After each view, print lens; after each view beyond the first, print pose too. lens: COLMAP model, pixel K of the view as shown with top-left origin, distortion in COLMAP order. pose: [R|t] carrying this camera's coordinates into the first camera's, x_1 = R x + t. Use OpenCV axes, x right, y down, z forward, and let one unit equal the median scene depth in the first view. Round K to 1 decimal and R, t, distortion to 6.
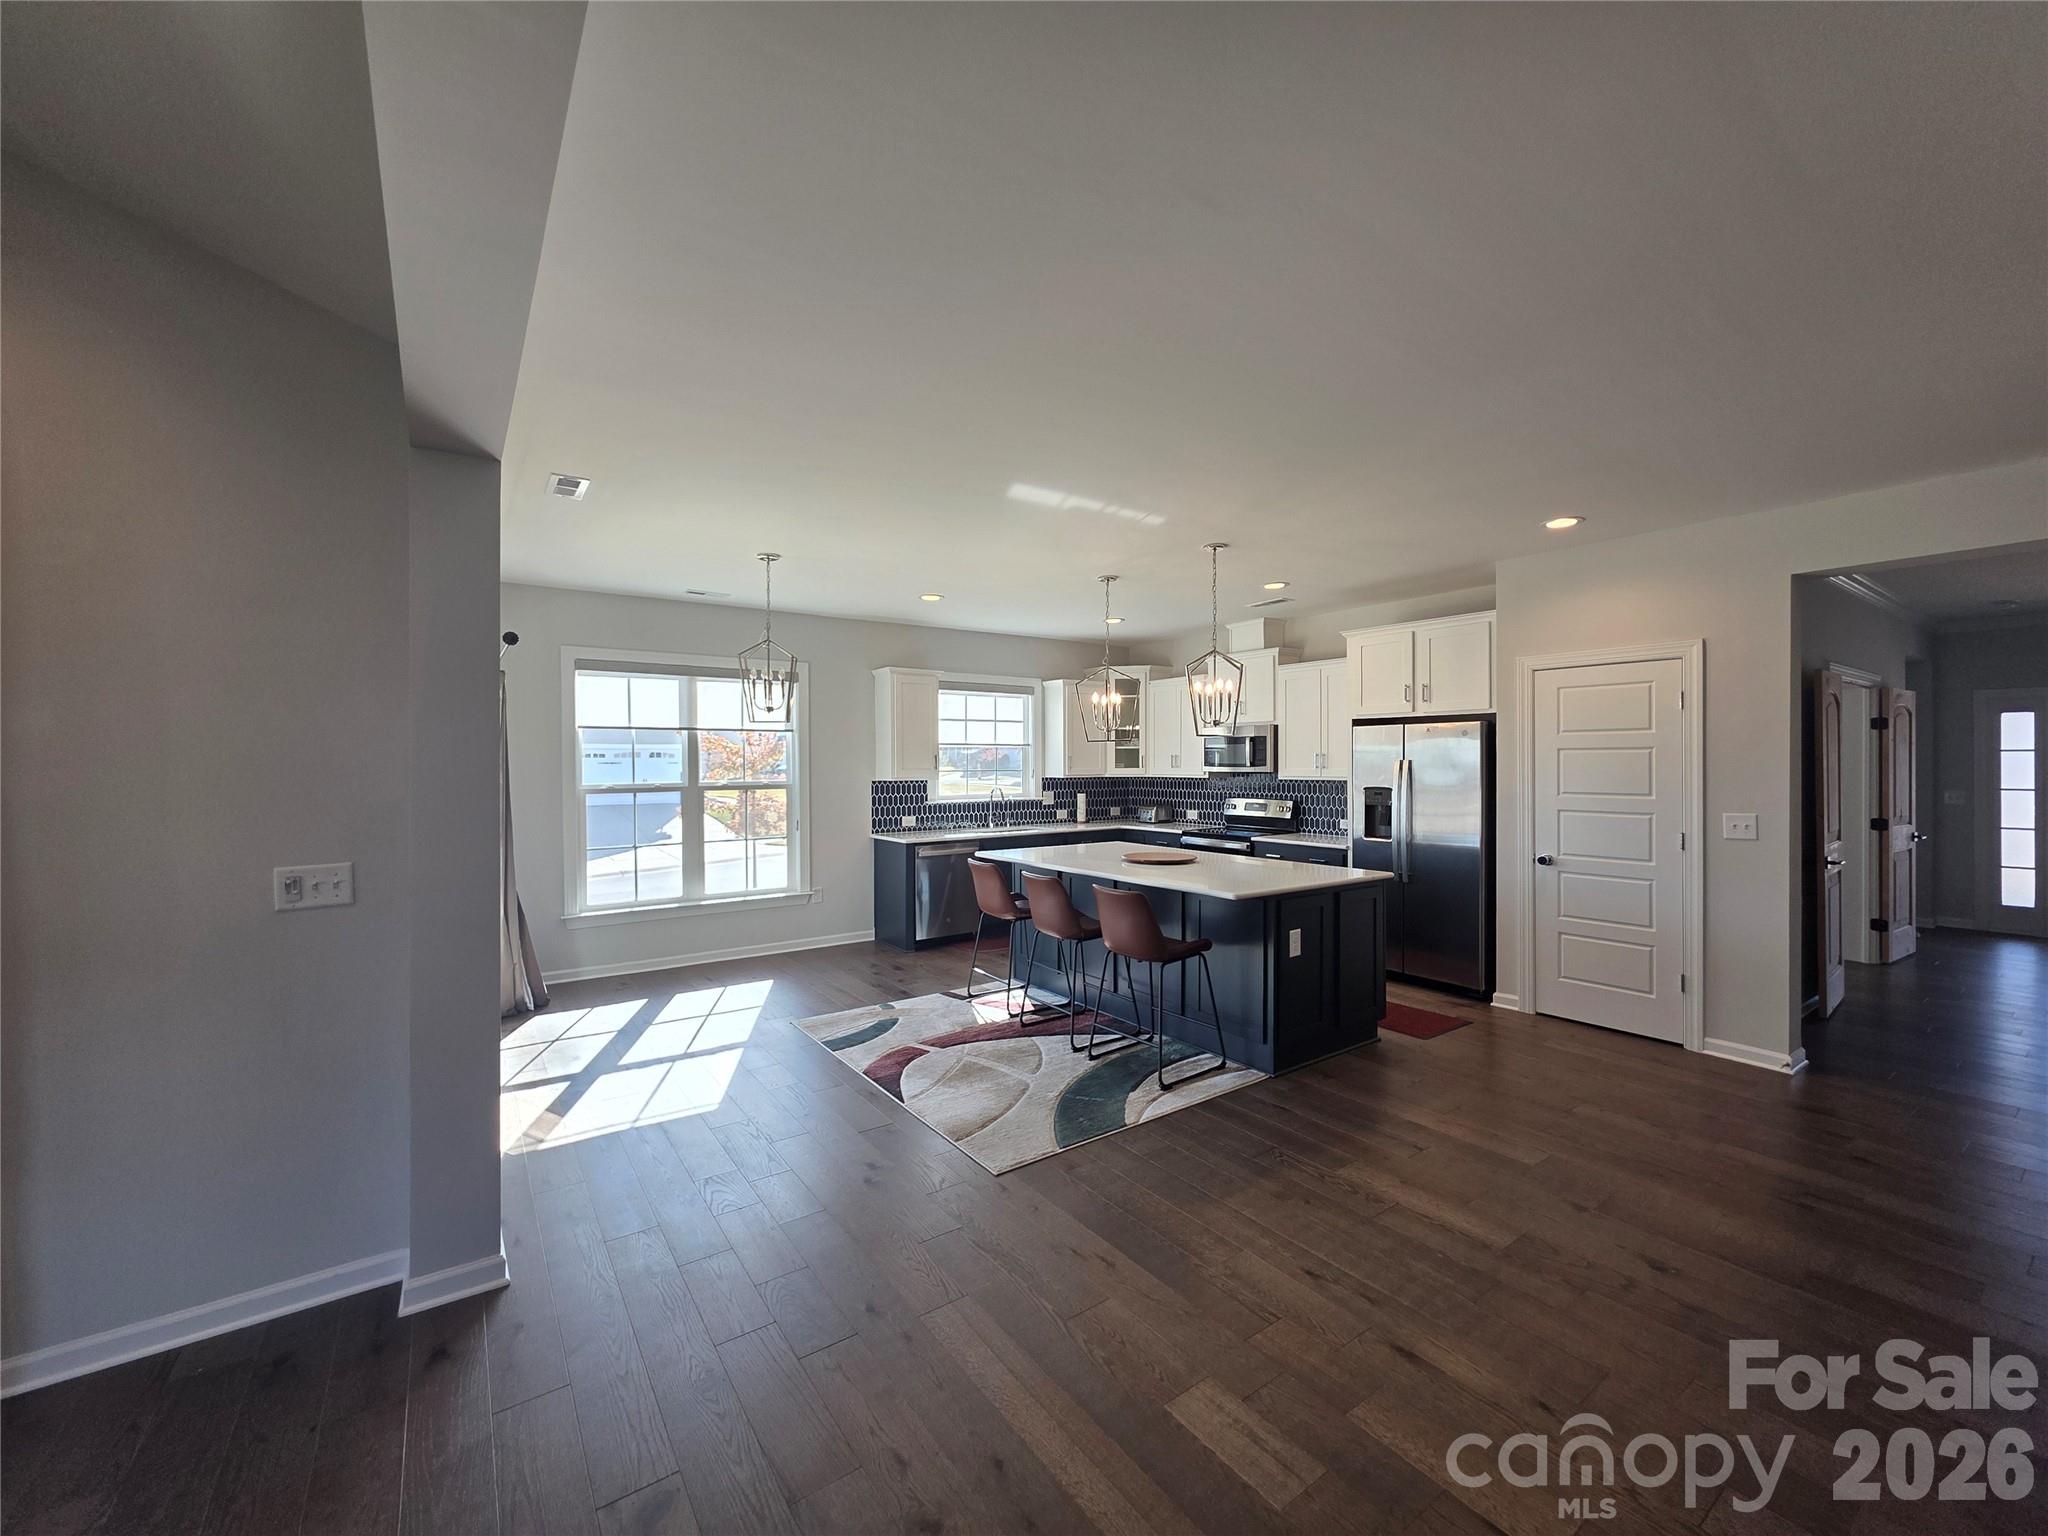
lens RADIAL K [[814.1, 0, 1018.5], [0, 814.1, 762.1], [0, 0, 1]] dist [0.001934, 0.000223]
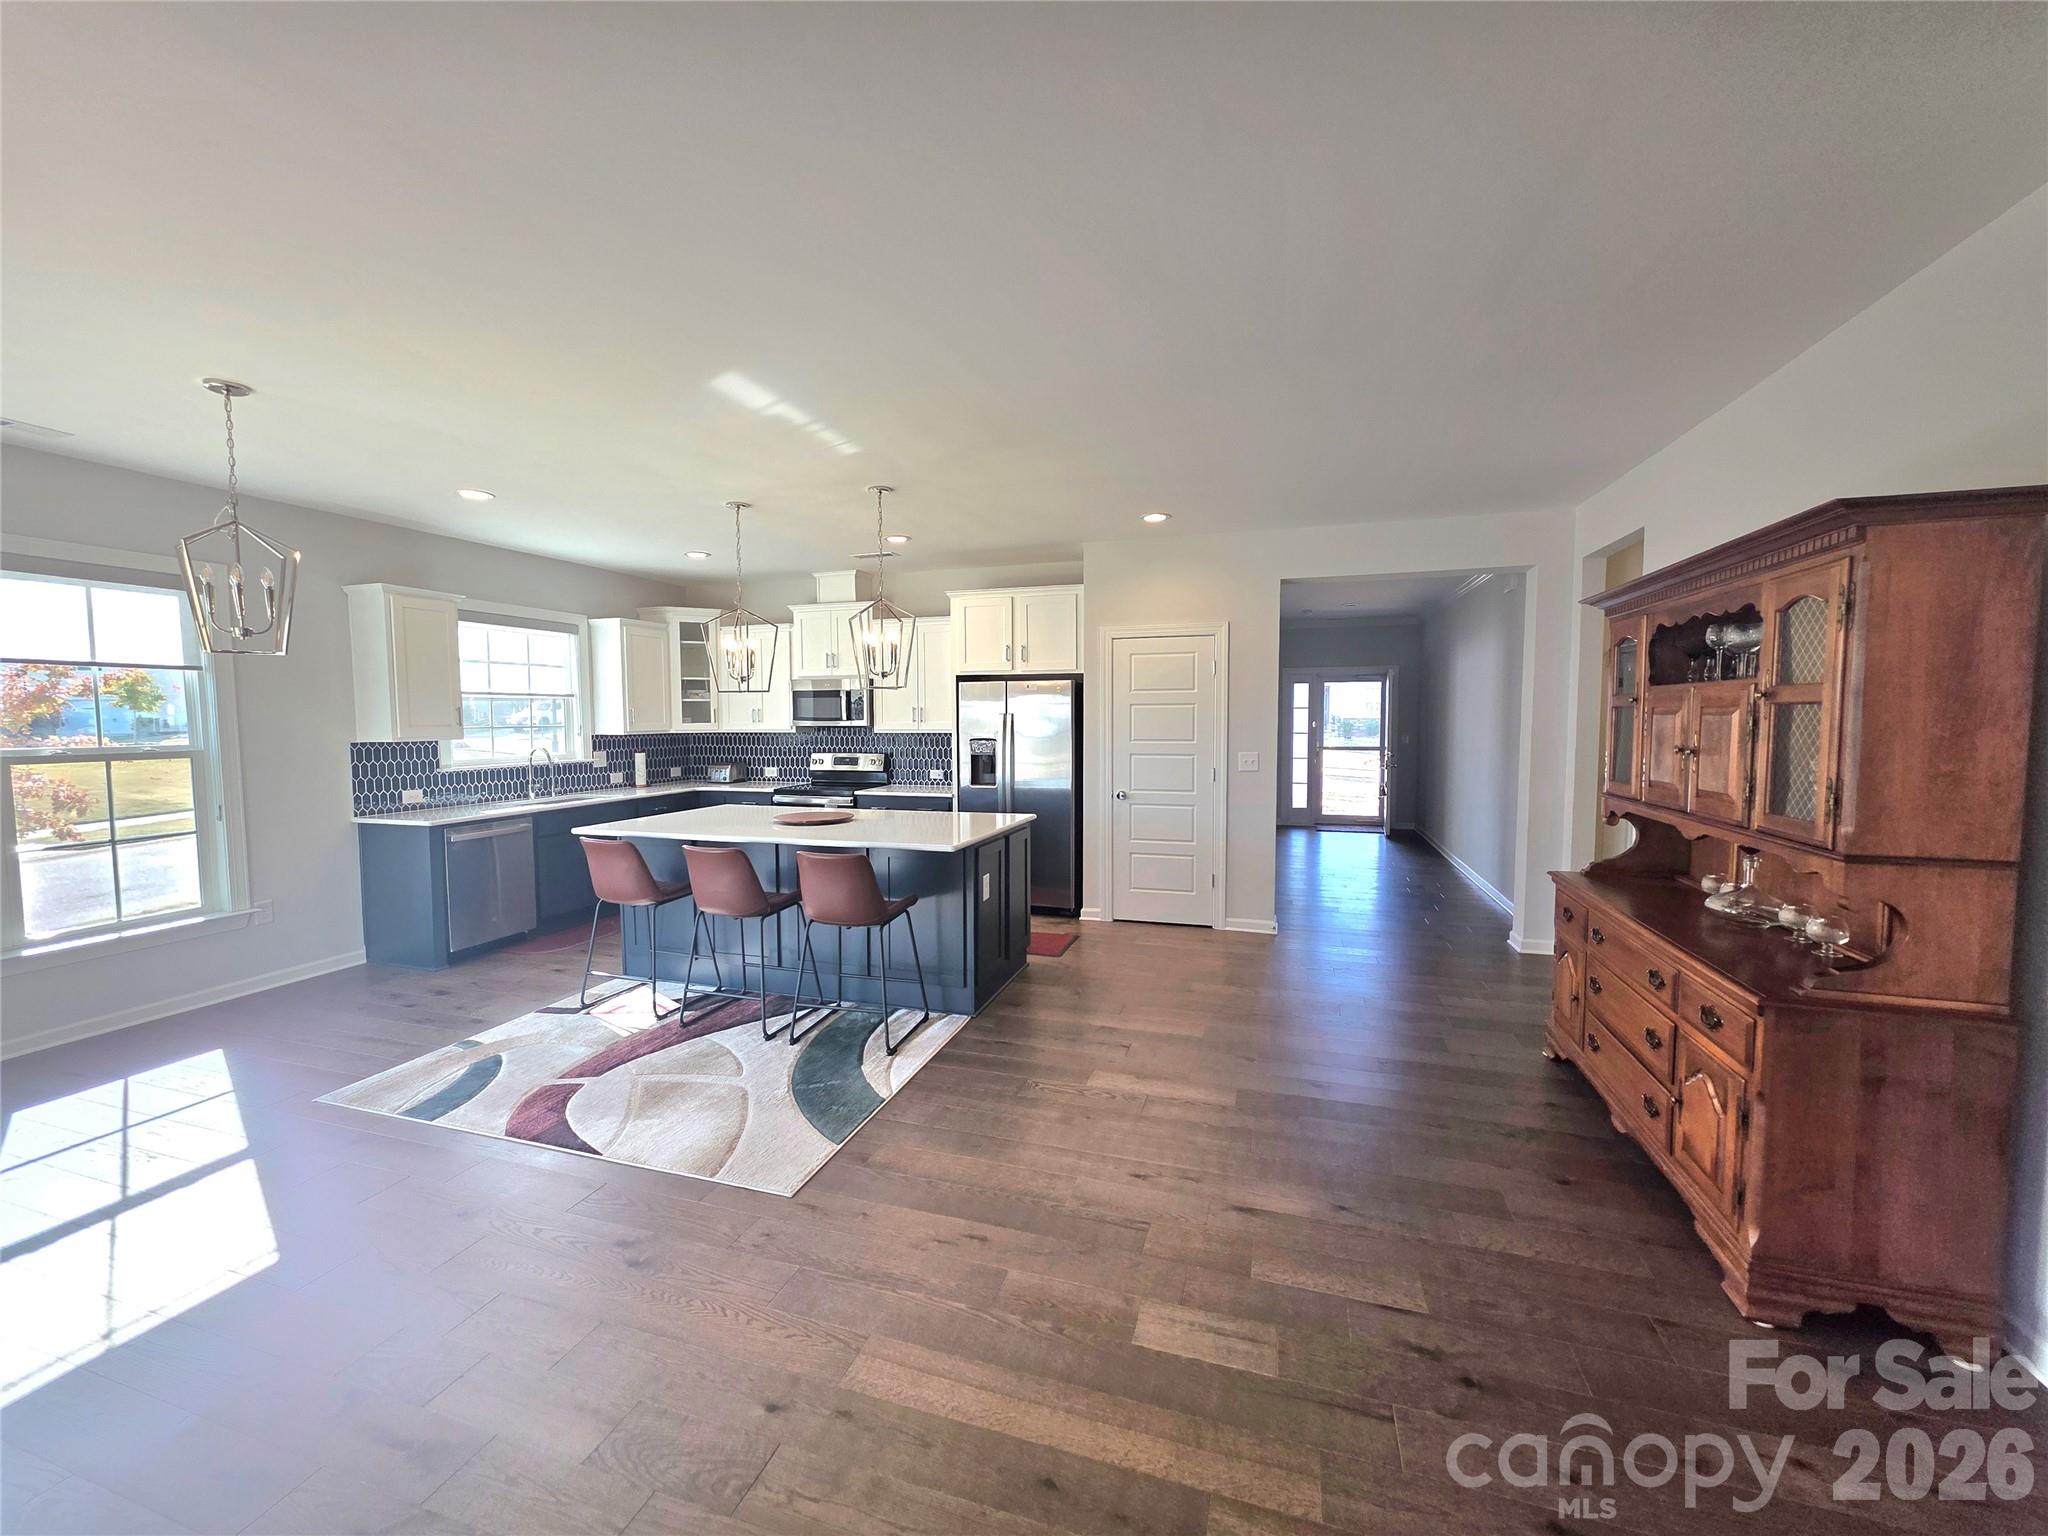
lens RADIAL K [[814.1, 0, 1015.0], [0, 814.1, 765.8], [0, 0, 1]] dist [0.001934, 0.000223]
pose [[0.800325, -0.037708, 0.598379, -0.182796], [0.002254, 0.998203, 0.059889, 0.002164], [-0.599562, -0.046582, 0.798972, 0.106982]]
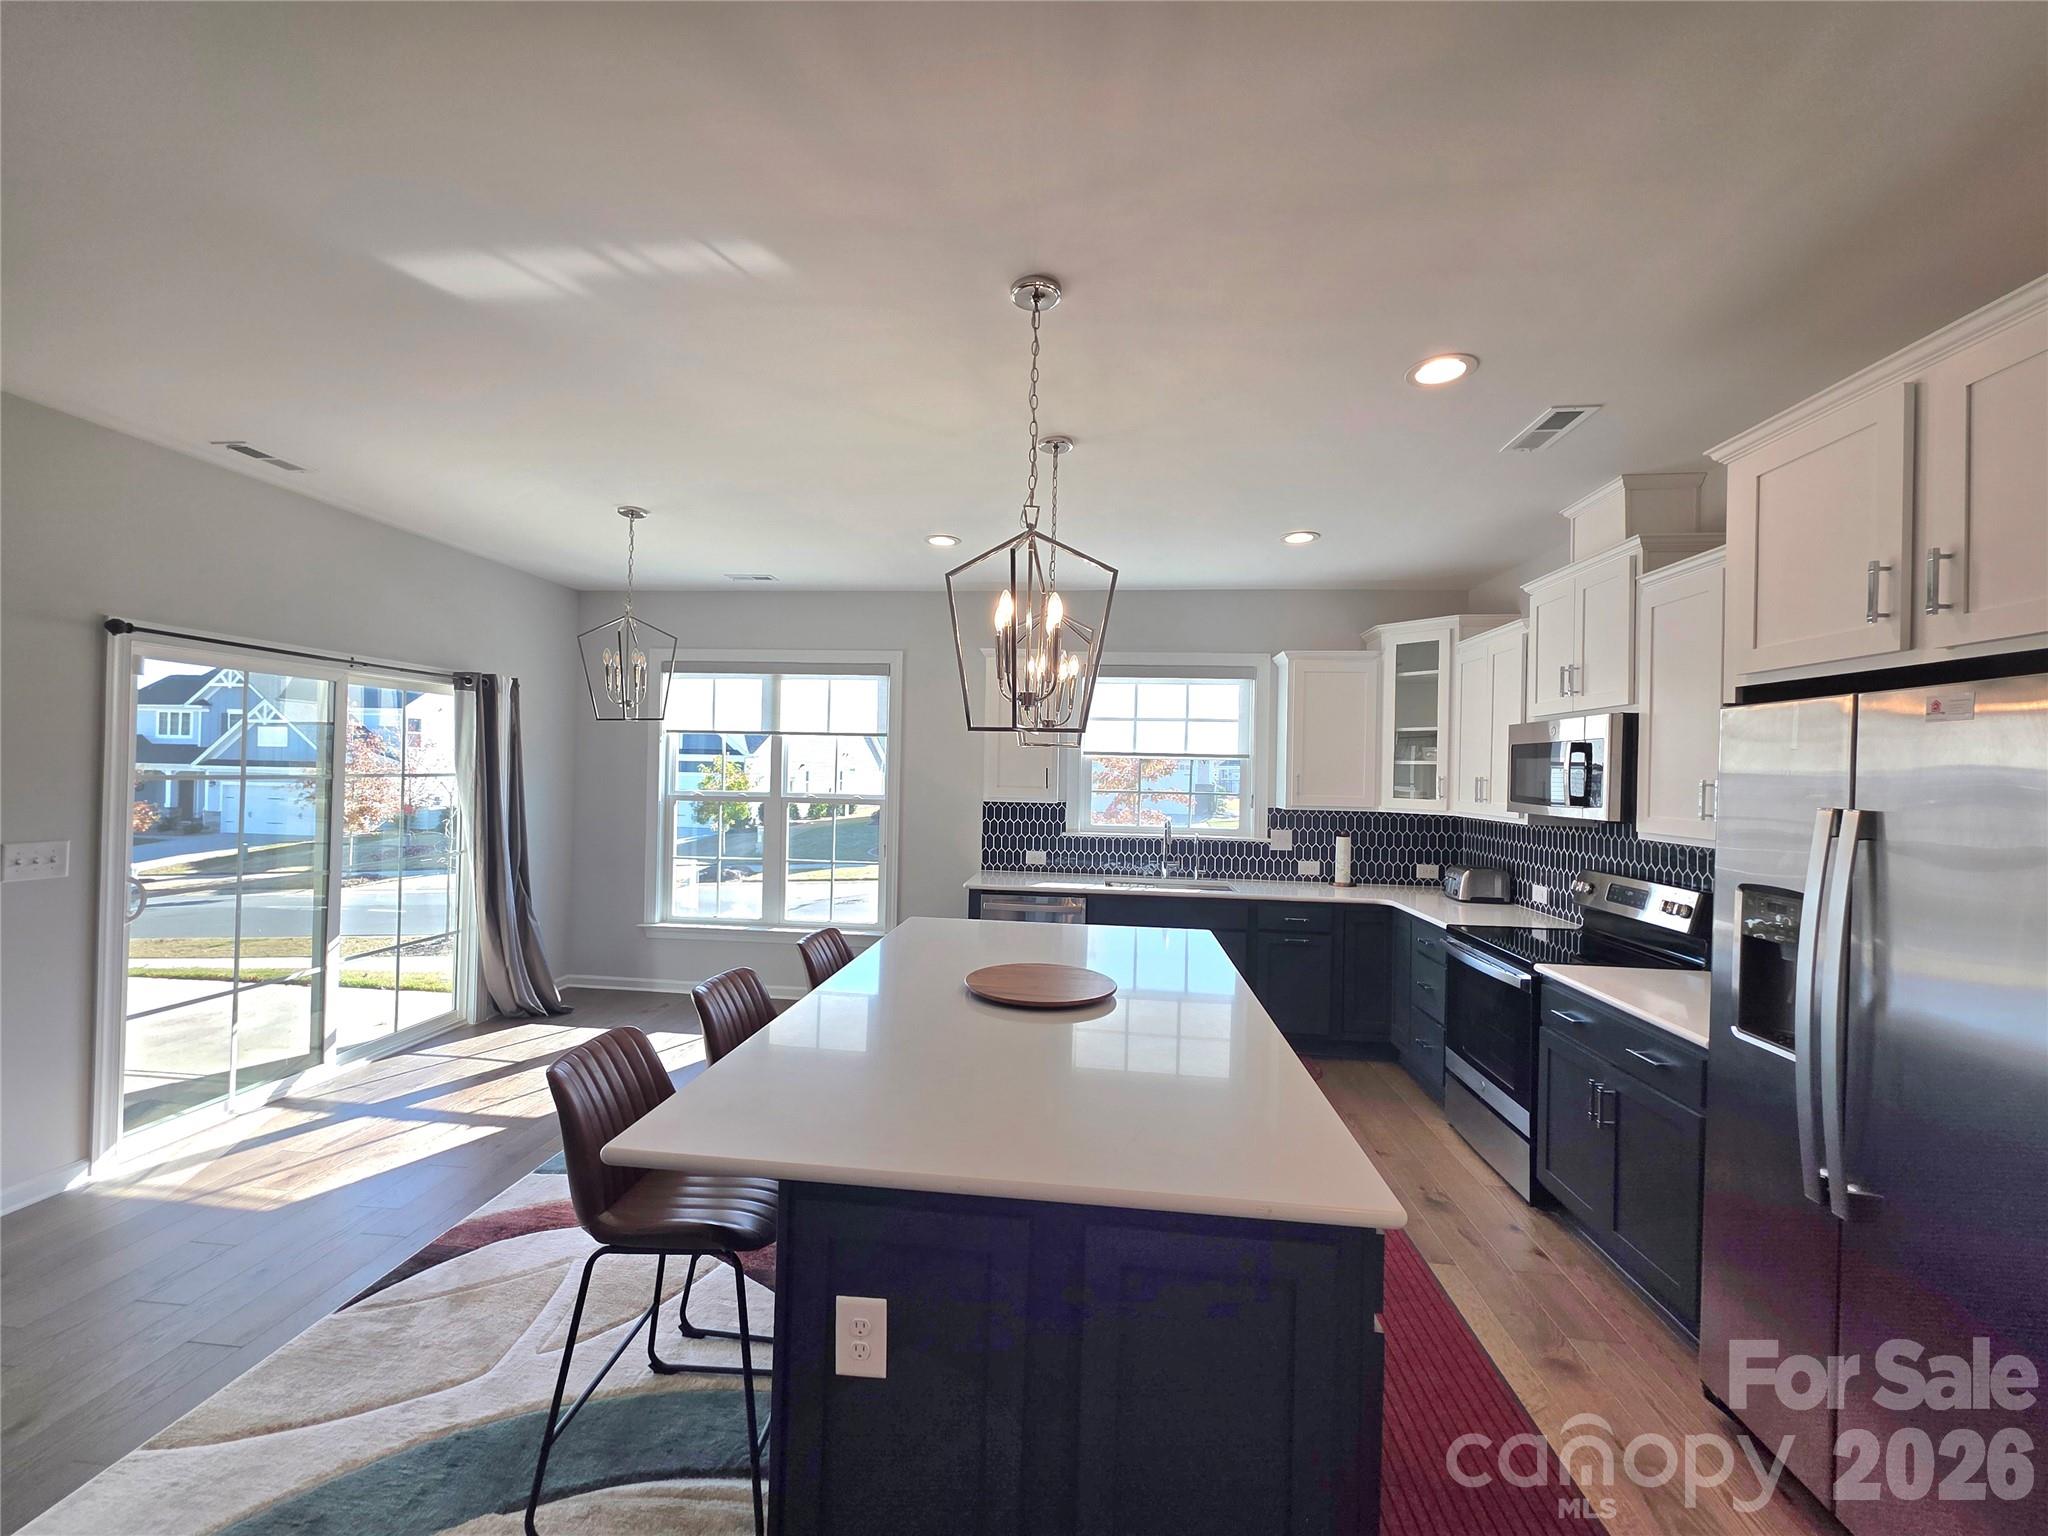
lens RADIAL K [[814.1, 0, 1018.4], [0, 814.1, 765.4], [0, 0, 1]] dist [0.001934, 0.000223]
pose [[0.755735, 0.017081, -0.654655, 0.438687], [-0.025234, 0.999677, -0.003047, -0.010490], [0.654391, 0.018823, 0.755922, 0.569048]]
